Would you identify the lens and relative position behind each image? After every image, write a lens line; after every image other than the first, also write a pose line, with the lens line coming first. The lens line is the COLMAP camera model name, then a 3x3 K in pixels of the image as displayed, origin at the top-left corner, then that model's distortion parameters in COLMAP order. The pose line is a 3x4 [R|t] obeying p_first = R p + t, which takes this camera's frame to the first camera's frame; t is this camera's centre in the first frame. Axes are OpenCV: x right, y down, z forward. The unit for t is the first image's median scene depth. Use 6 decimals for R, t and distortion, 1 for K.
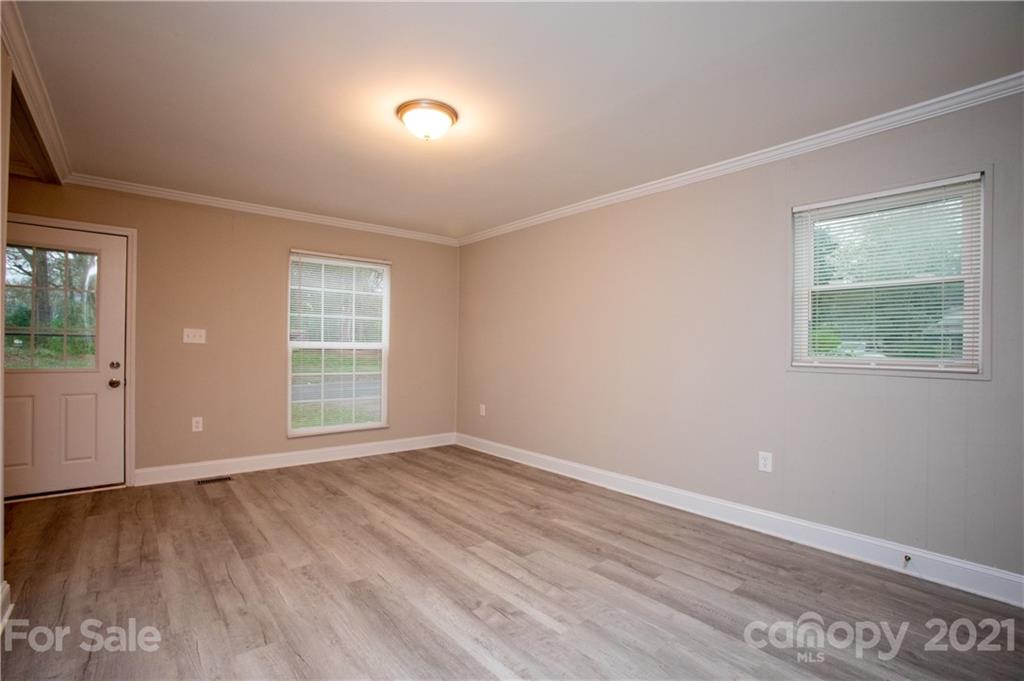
lens RADIAL K [[466.4, 0, 490.1], [0, 466.4, 350.4], [0, 0, 1]] dist [-0.082669, 0.036852]
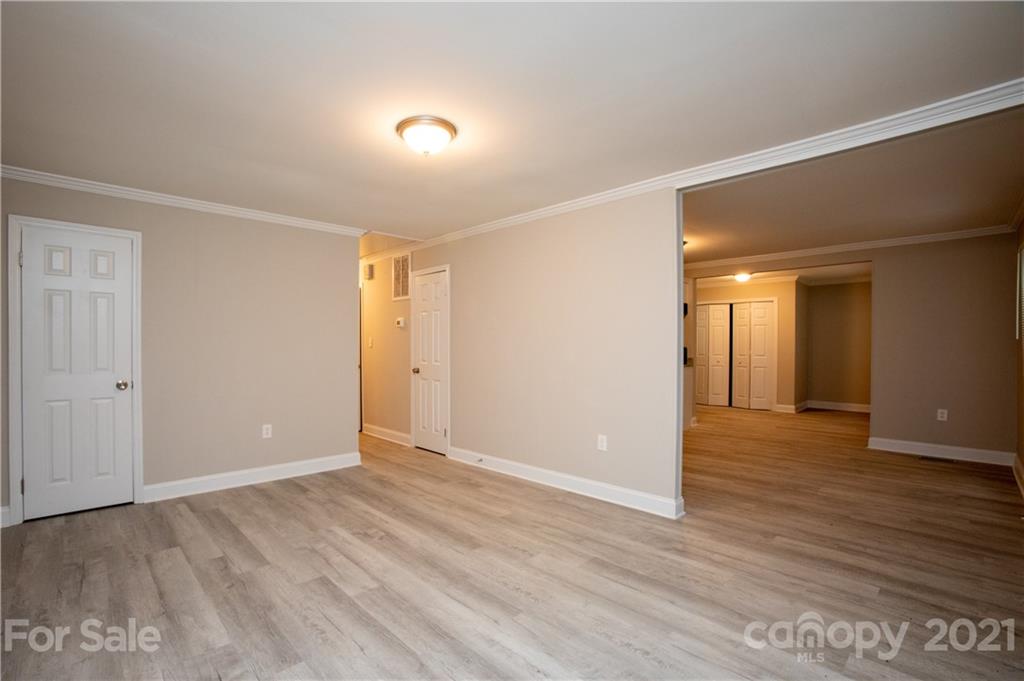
lens RADIAL K [[466.4, 0, 490.1], [0, 466.4, 350.4], [0, 0, 1]] dist [-0.082669, 0.036852]
pose [[-0.996782, -0.011049, -0.079397, -0.163484], [-0.012378, 0.999791, 0.016268, -0.036541], [0.079200, 0.017198, -0.996710, 1.633016]]
